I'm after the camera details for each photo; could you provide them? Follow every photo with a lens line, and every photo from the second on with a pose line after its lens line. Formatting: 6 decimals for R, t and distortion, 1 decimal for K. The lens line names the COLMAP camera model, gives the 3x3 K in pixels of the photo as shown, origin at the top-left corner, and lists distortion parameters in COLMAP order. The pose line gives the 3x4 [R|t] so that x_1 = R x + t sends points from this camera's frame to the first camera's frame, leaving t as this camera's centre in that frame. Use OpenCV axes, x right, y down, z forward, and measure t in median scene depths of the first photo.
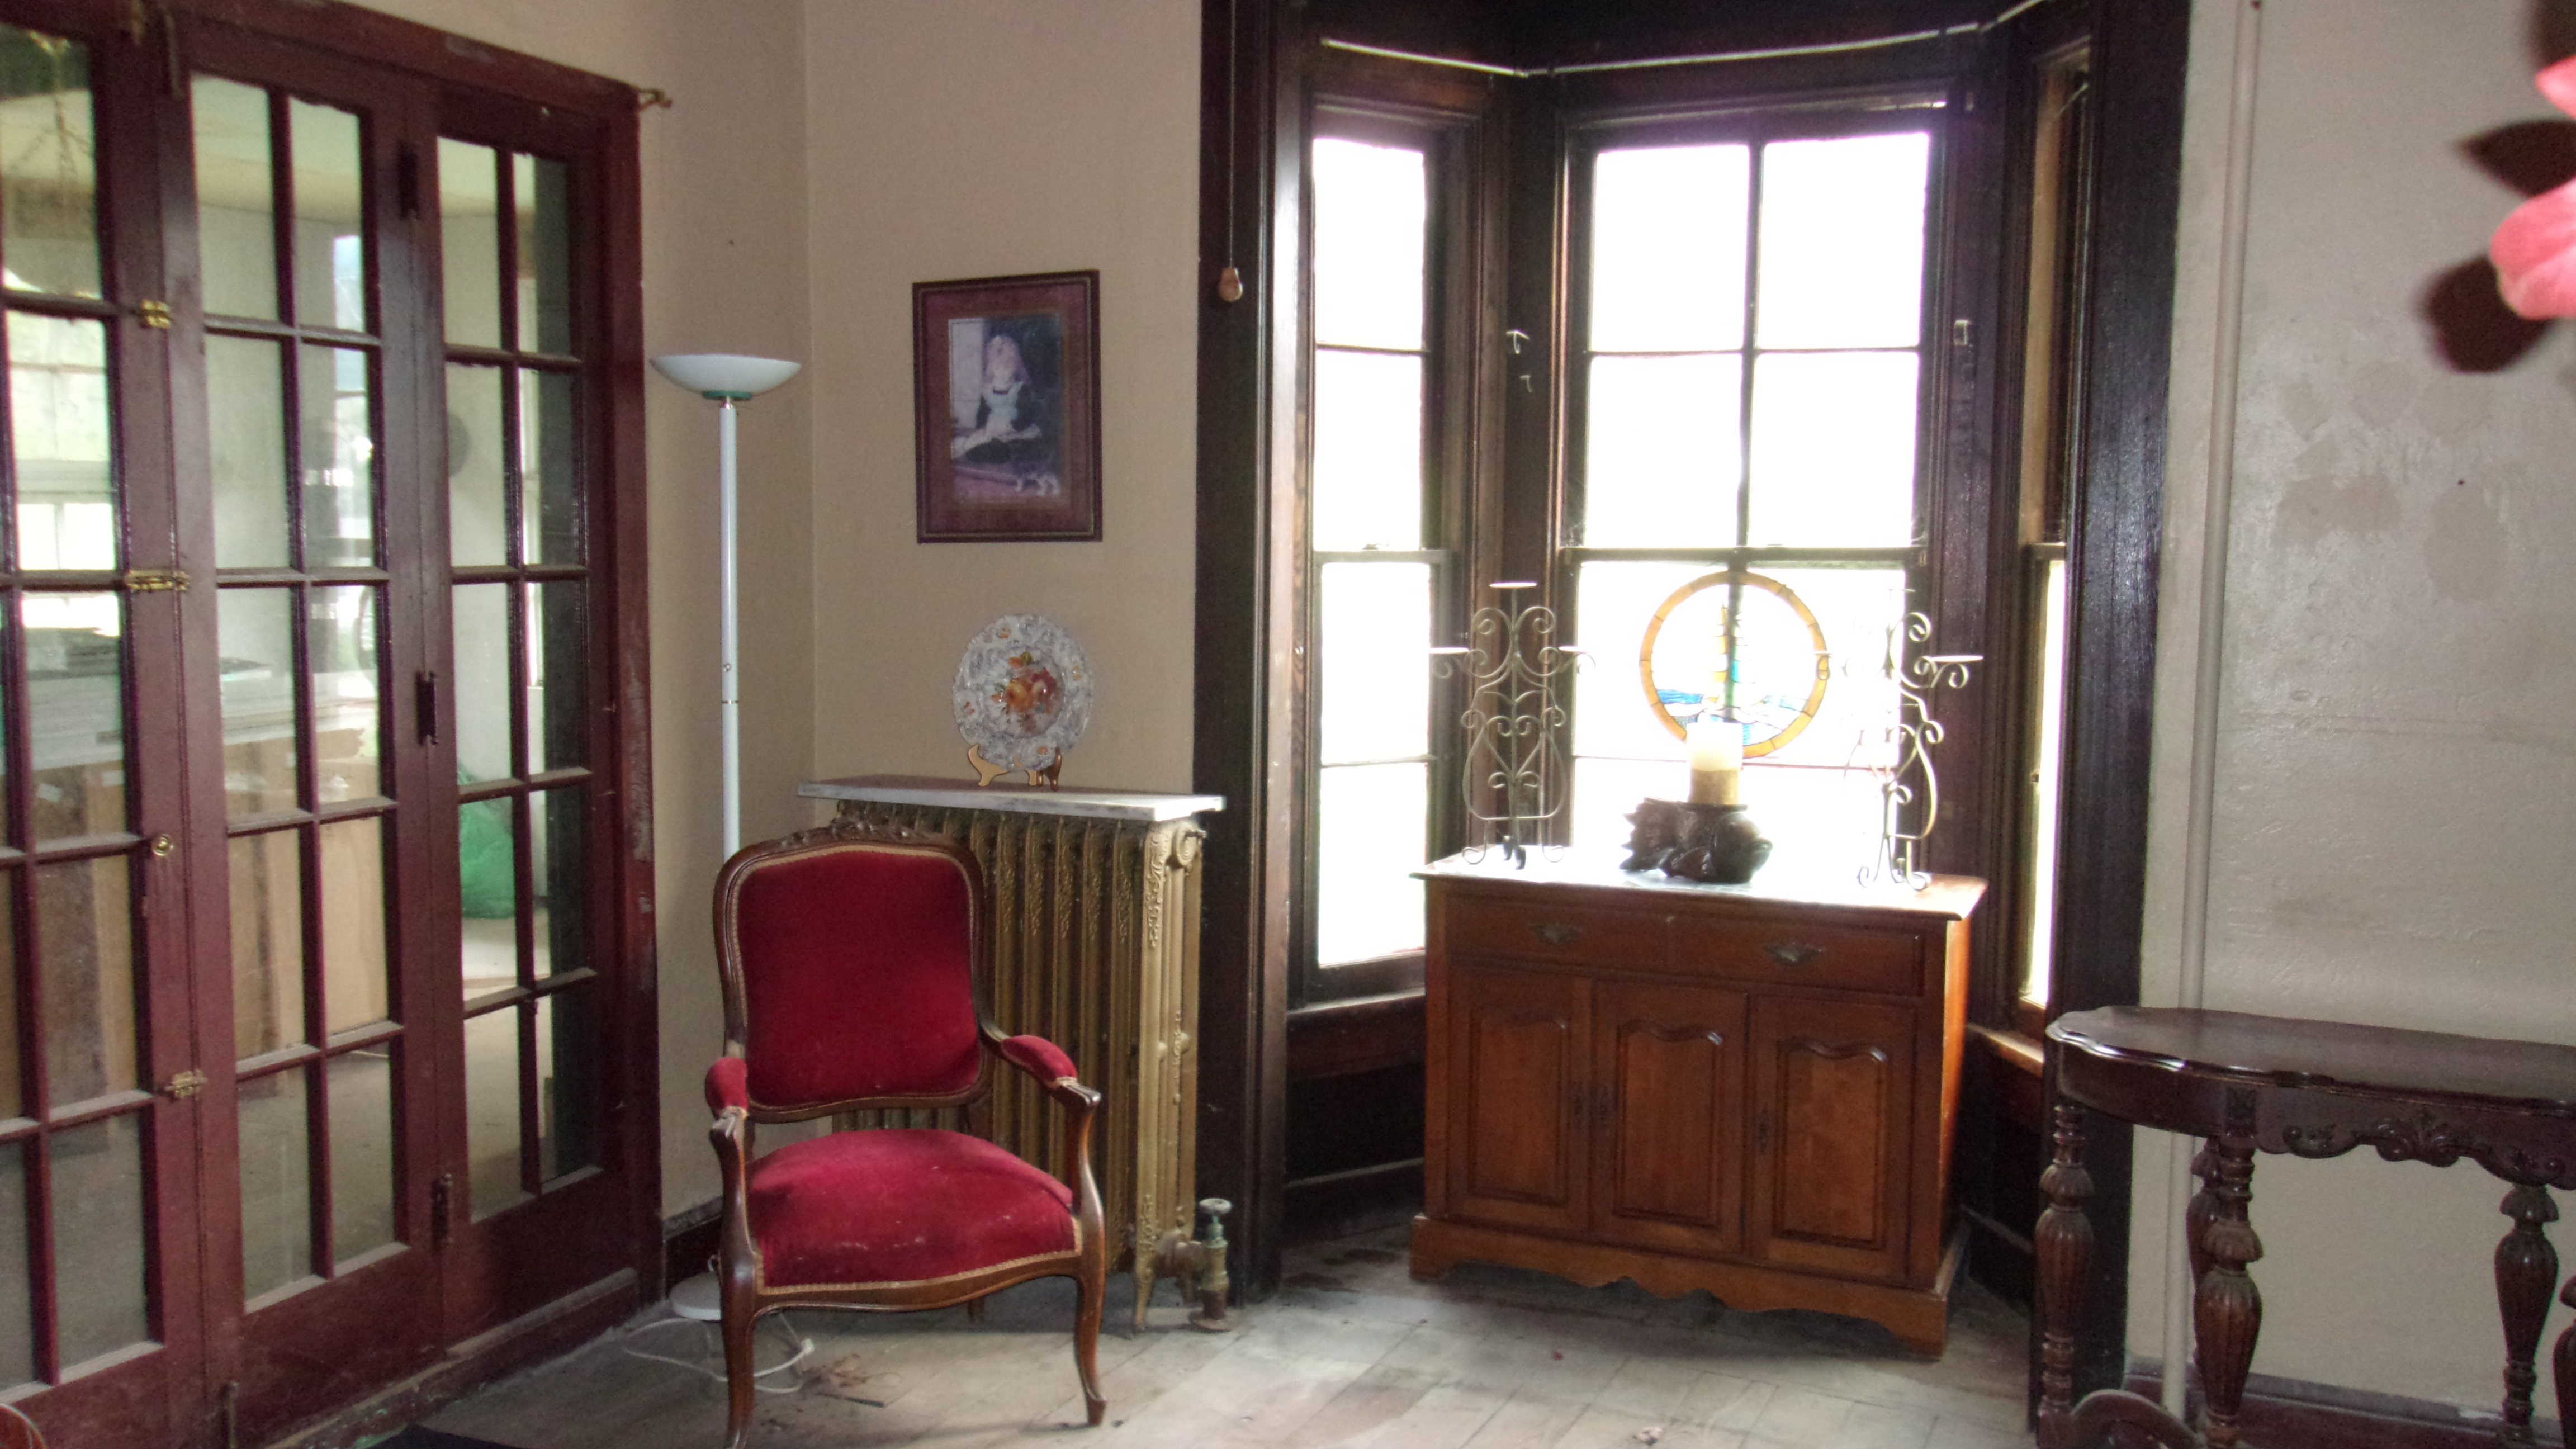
lens RADIAL K [[2066.4, 0, 1299.0], [0, 2066.4, 710.7], [0, 0, 1]] dist [0.011791, 0.006750]
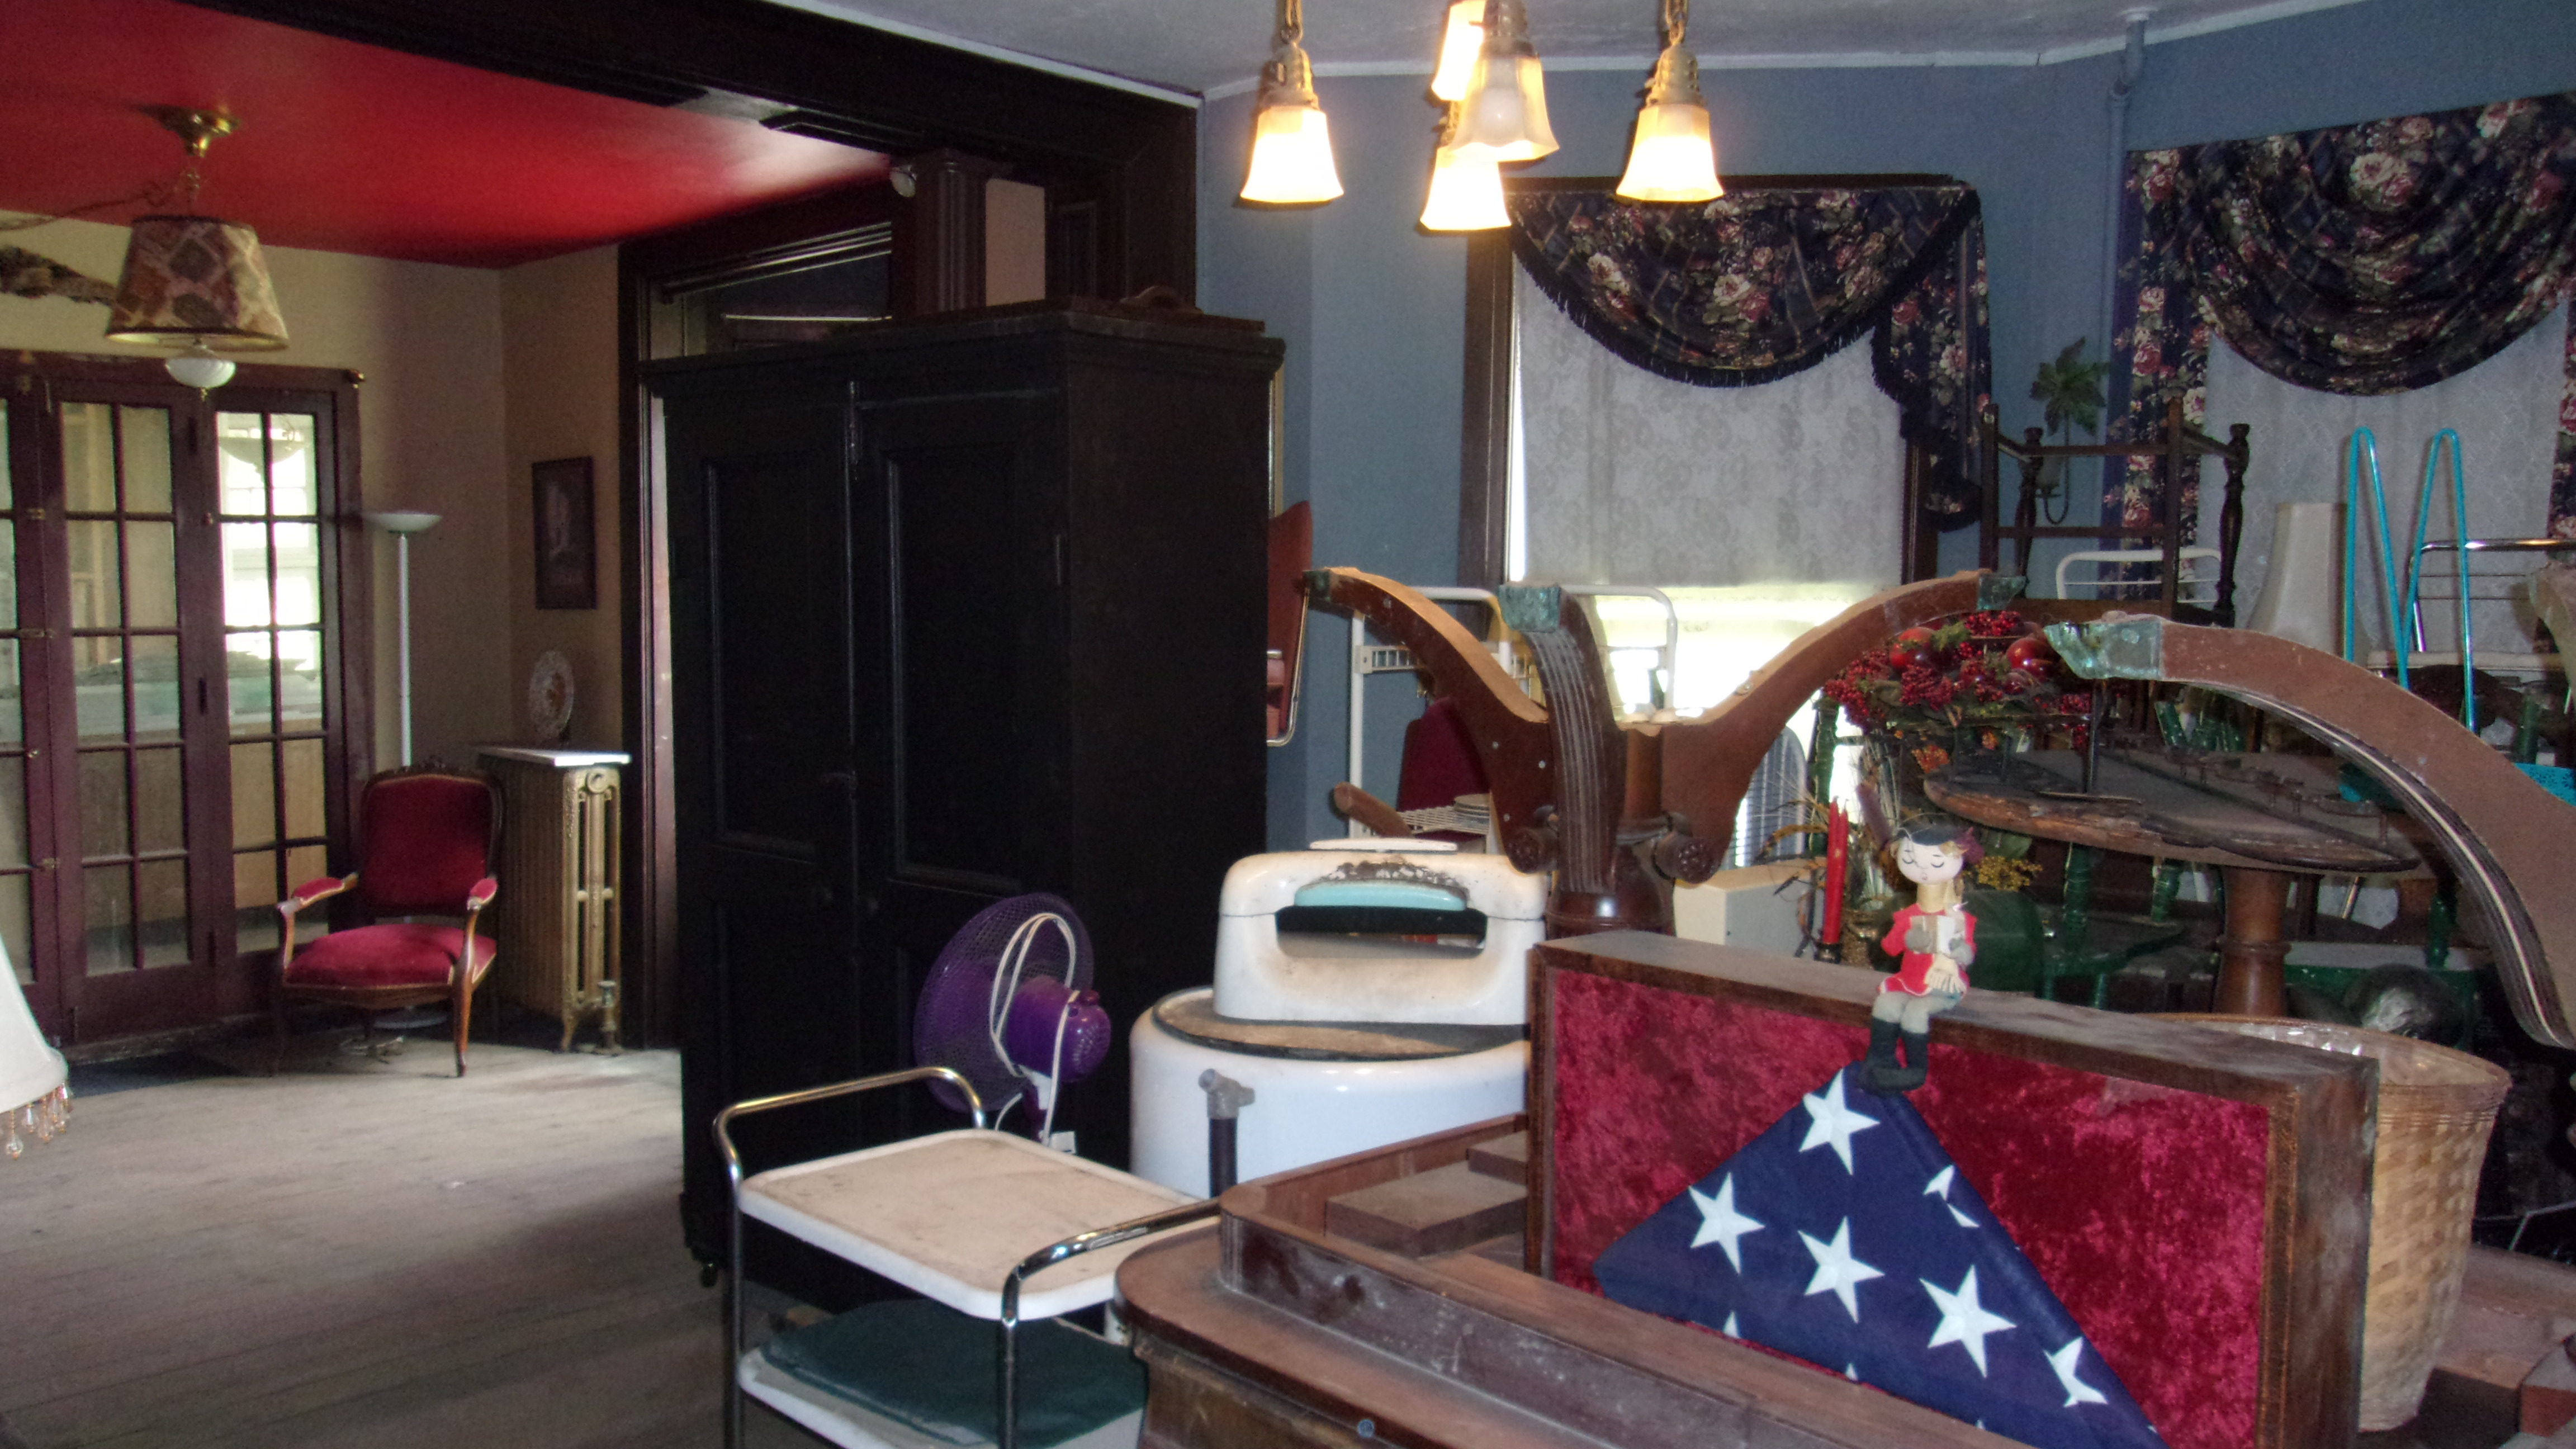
lens RADIAL K [[2066.4, 0, 1273.8], [0, 2066.4, 716.5], [0, 0, 1]] dist [0.011791, 0.006750]
pose [[0.934437, 0.014248, -0.355842, 1.126552], [-0.020150, 0.999714, -0.012885, 0.020745], [0.355557, 0.019211, 0.934457, -0.459151]]
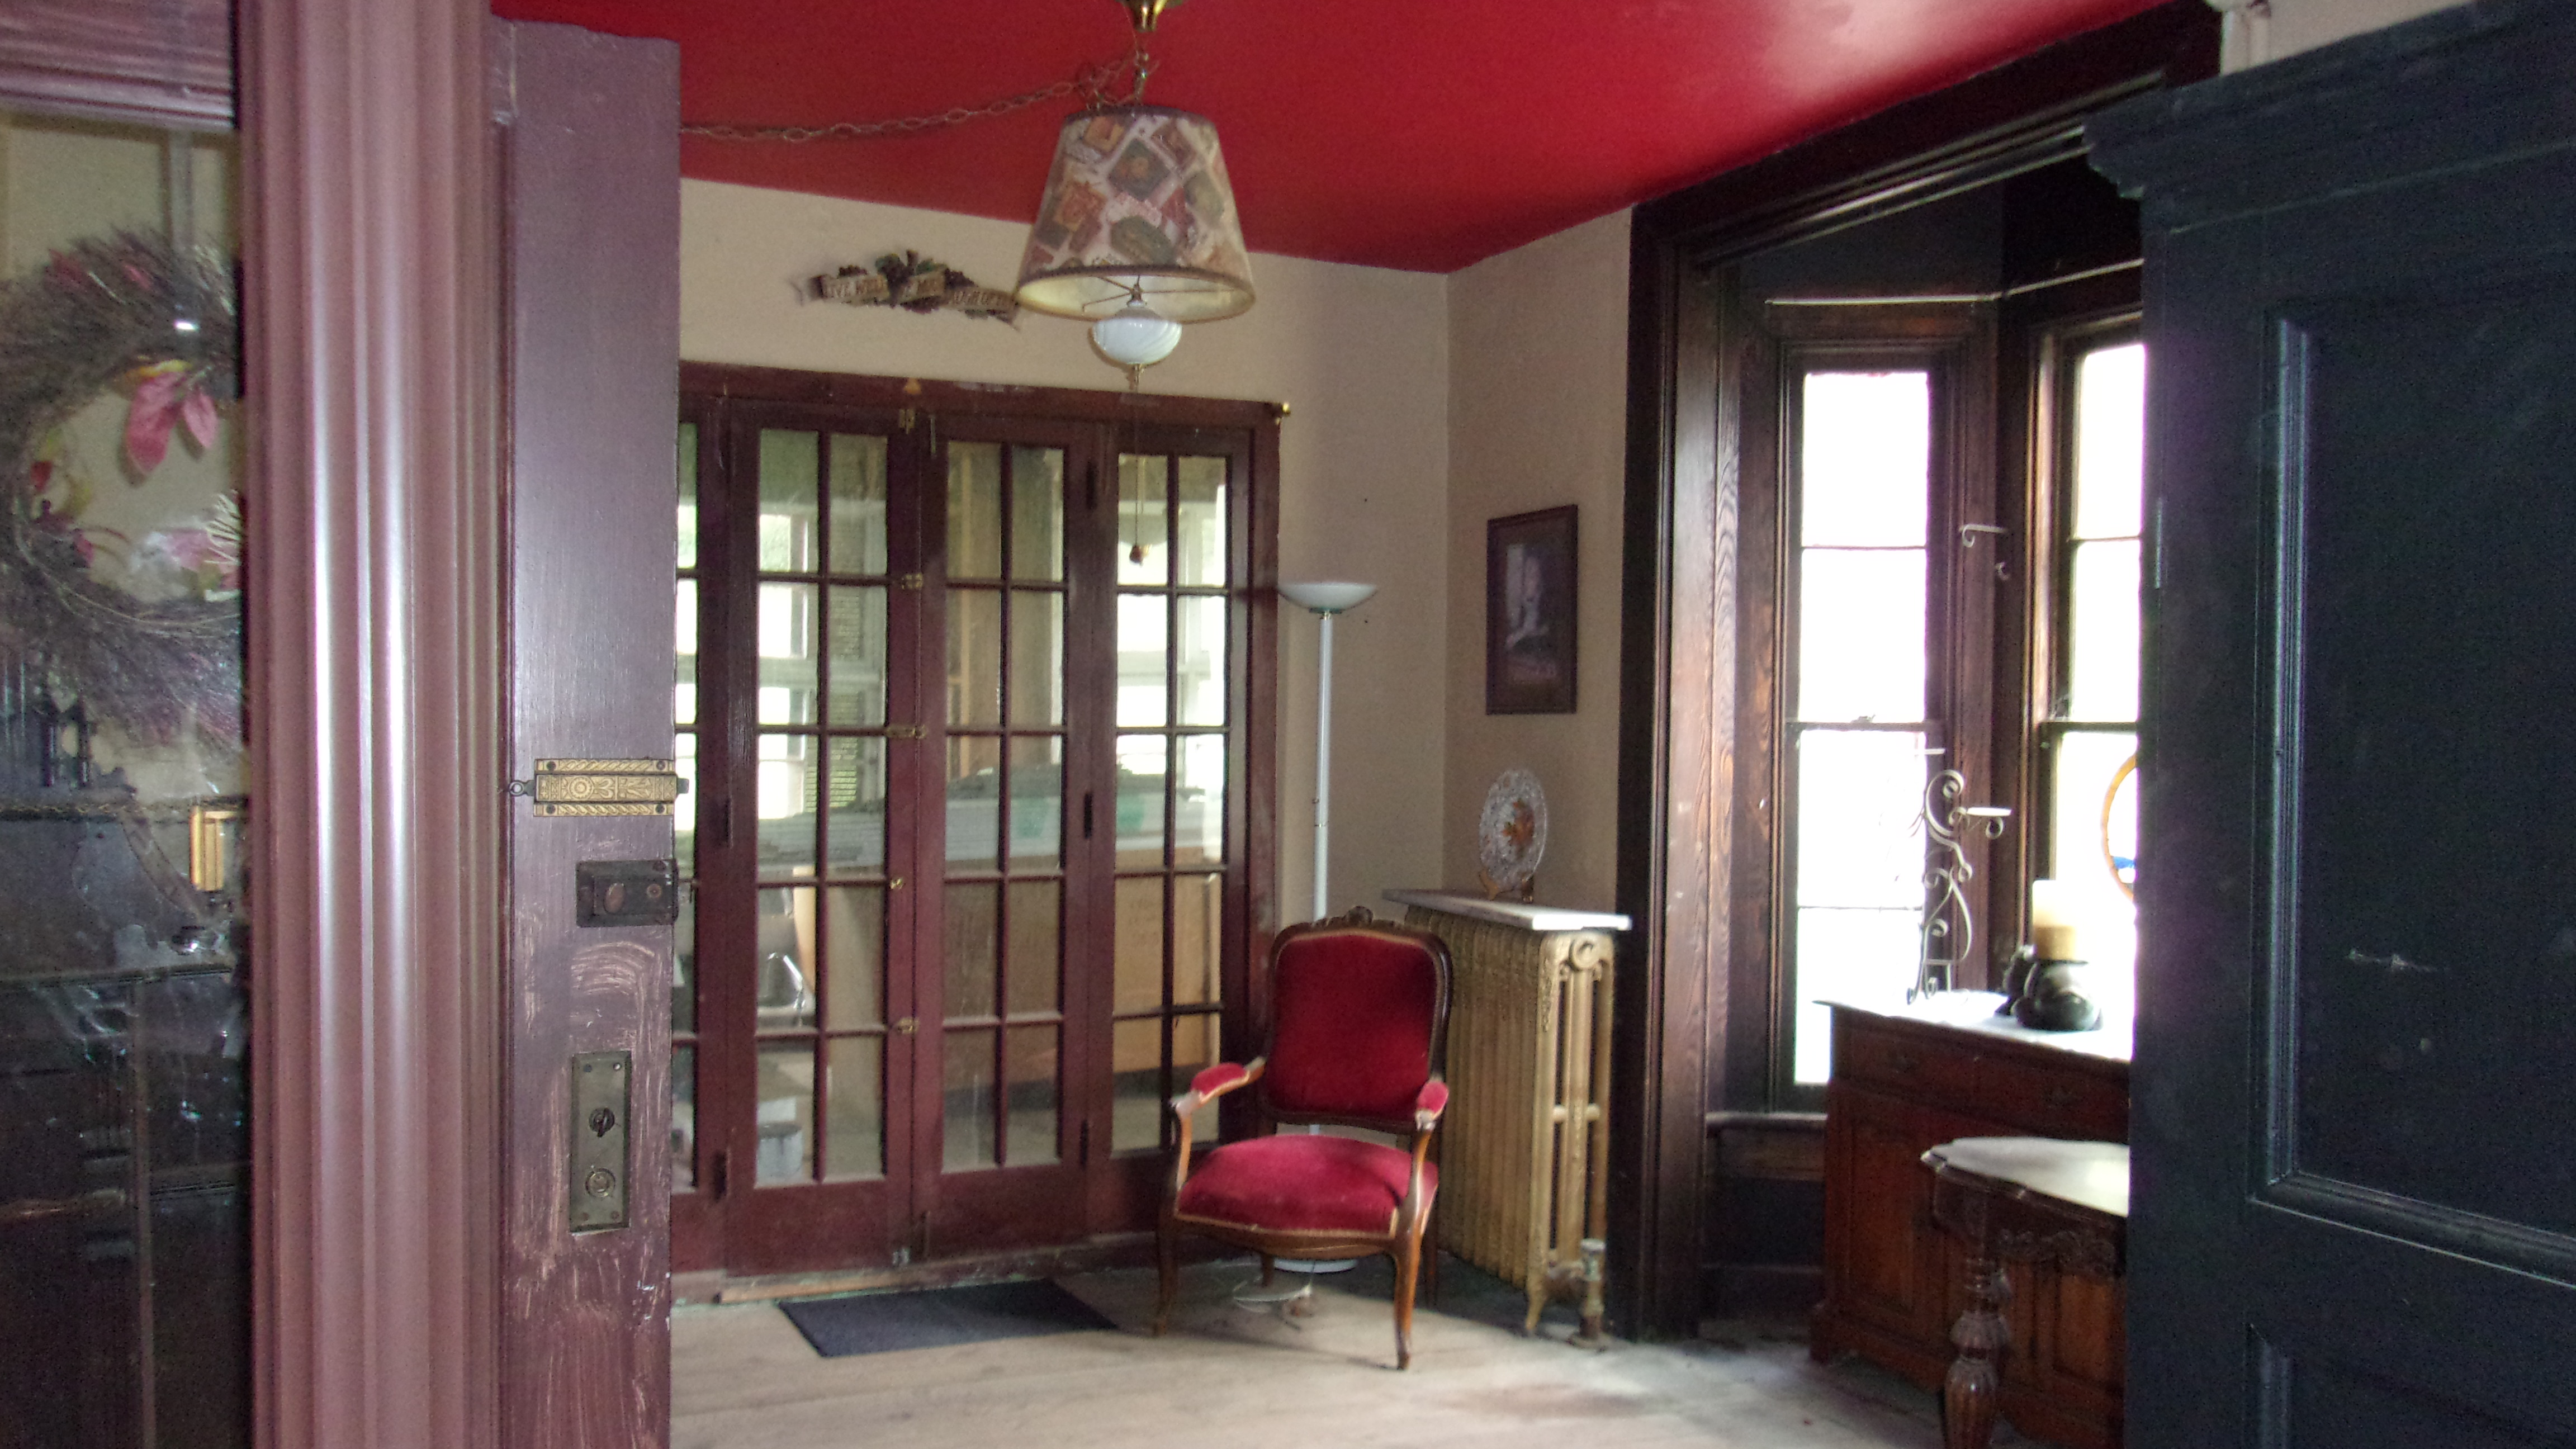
lens RADIAL K [[2066.4, 0, 1299.5], [0, 2066.4, 719.4], [0, 0, 1]] dist [0.011791, 0.006750]
pose [[0.758595, 0.002205, -0.651558, 0.636872], [-0.058454, 0.996192, -0.064685, 0.015341], [0.648935, 0.087156, 0.755836, -0.077213]]
